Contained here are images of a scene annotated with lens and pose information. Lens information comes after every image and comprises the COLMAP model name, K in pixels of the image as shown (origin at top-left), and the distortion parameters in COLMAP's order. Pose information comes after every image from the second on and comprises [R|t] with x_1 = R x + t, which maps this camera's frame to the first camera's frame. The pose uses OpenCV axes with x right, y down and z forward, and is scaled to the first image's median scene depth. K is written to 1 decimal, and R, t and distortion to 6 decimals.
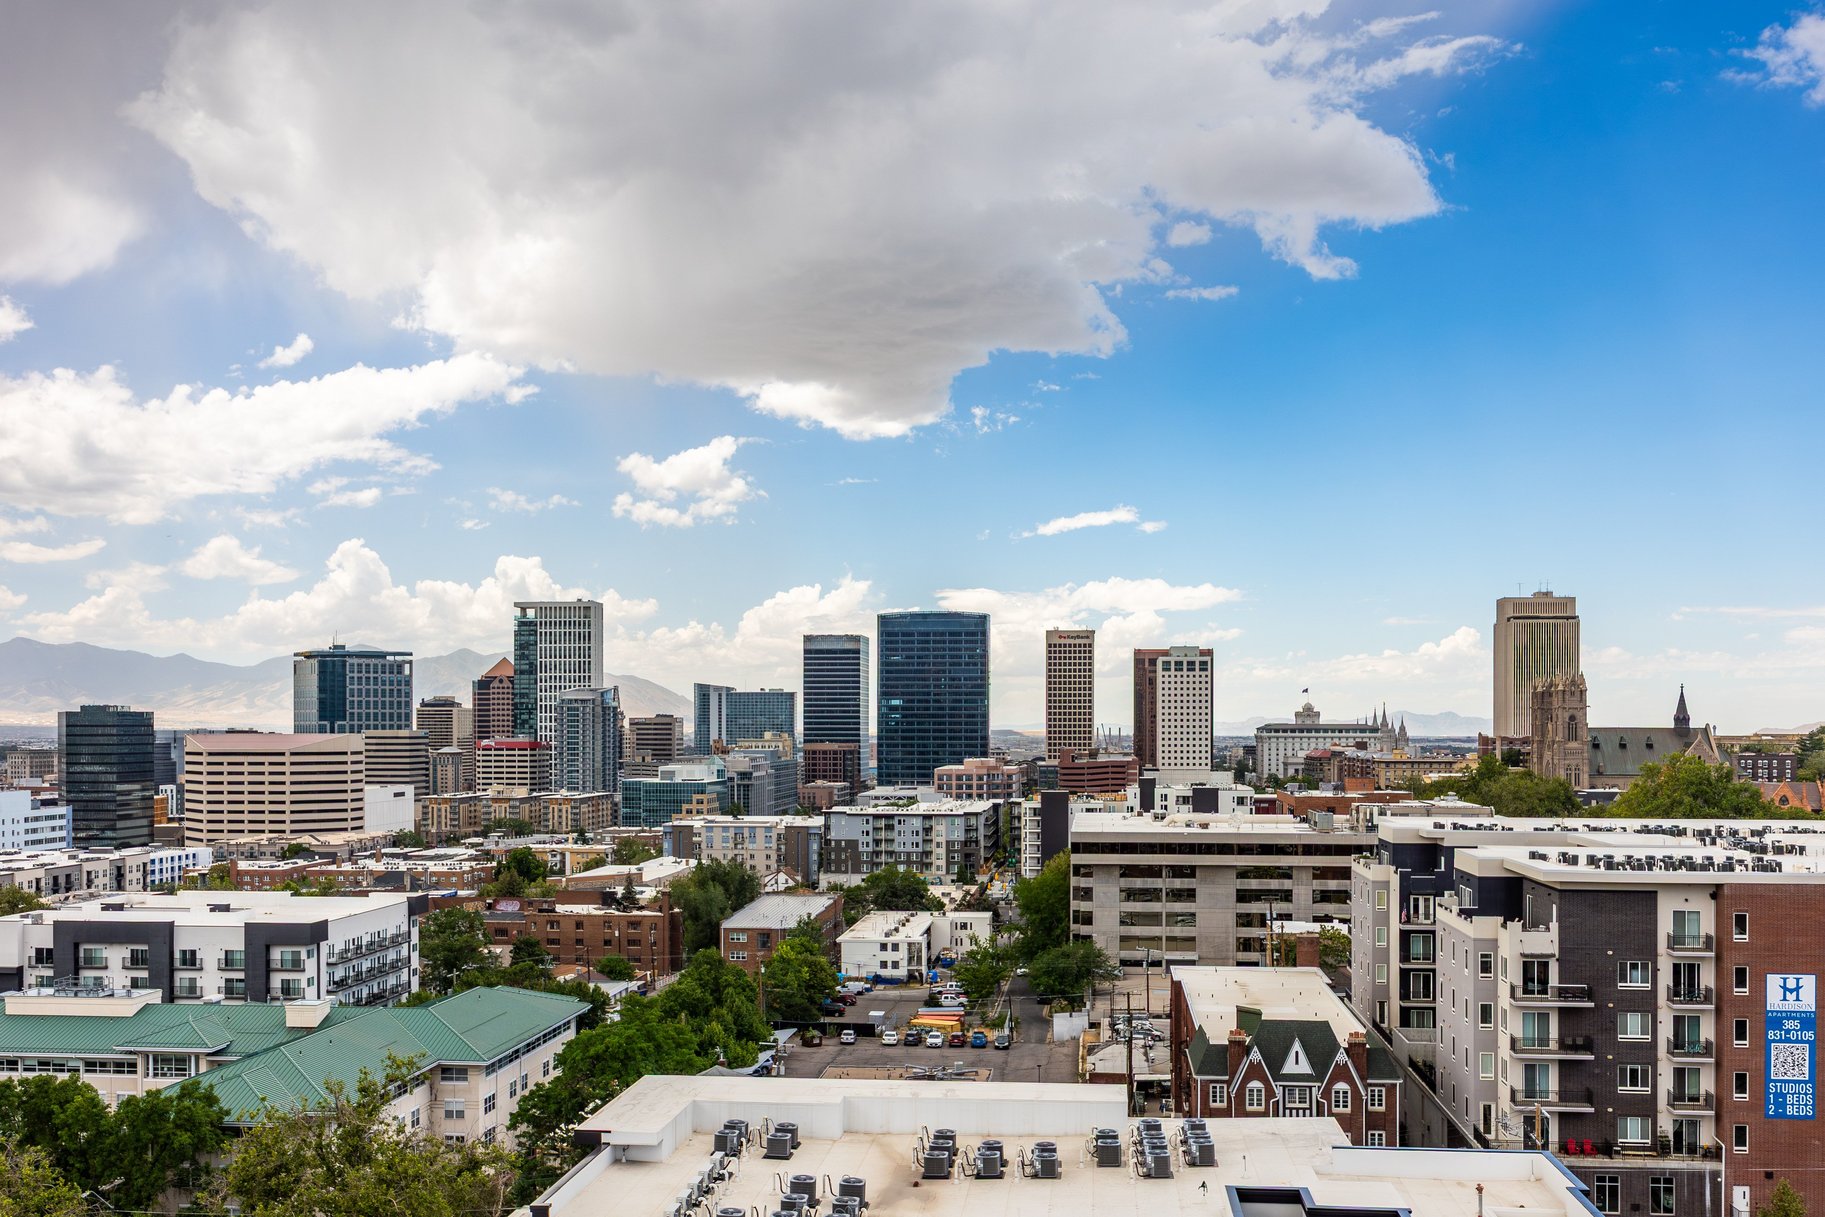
lens RADIAL K [[1733.8, 0, 938.1], [0, 1733.8, 696.1], [0, 0, 1]] dist [0.022826, 0.000000]
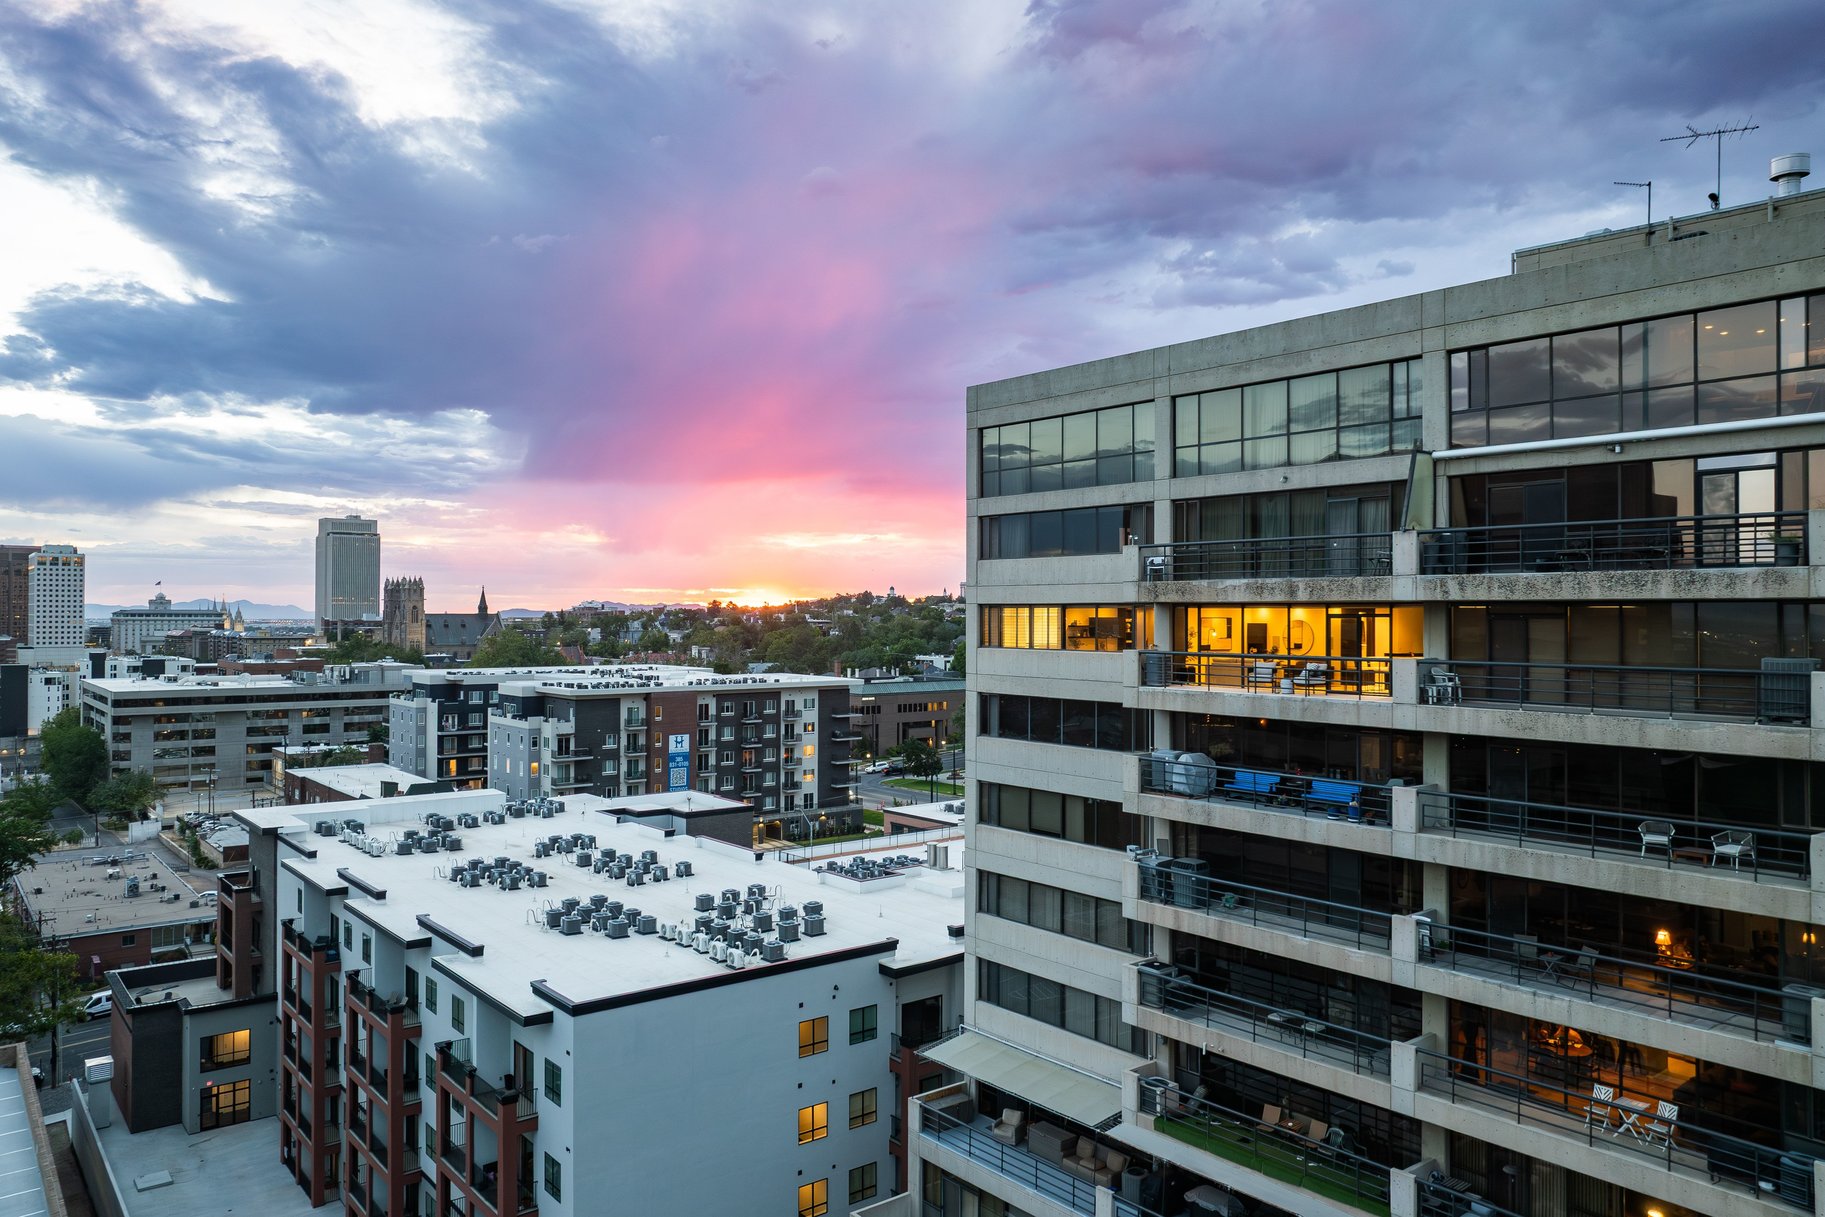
lens RADIAL K [[1282.3, 0, 920.1], [0, 1282.3, 609.7], [0, 0, 1]] dist [-0.048288, 0.009641]
pose [[0.711088, 0.004591, 0.703088, -0.161545], [-0.015547, 0.999837, 0.009195, -0.003087], [-0.702931, -0.017469, 0.711044, -0.119164]]
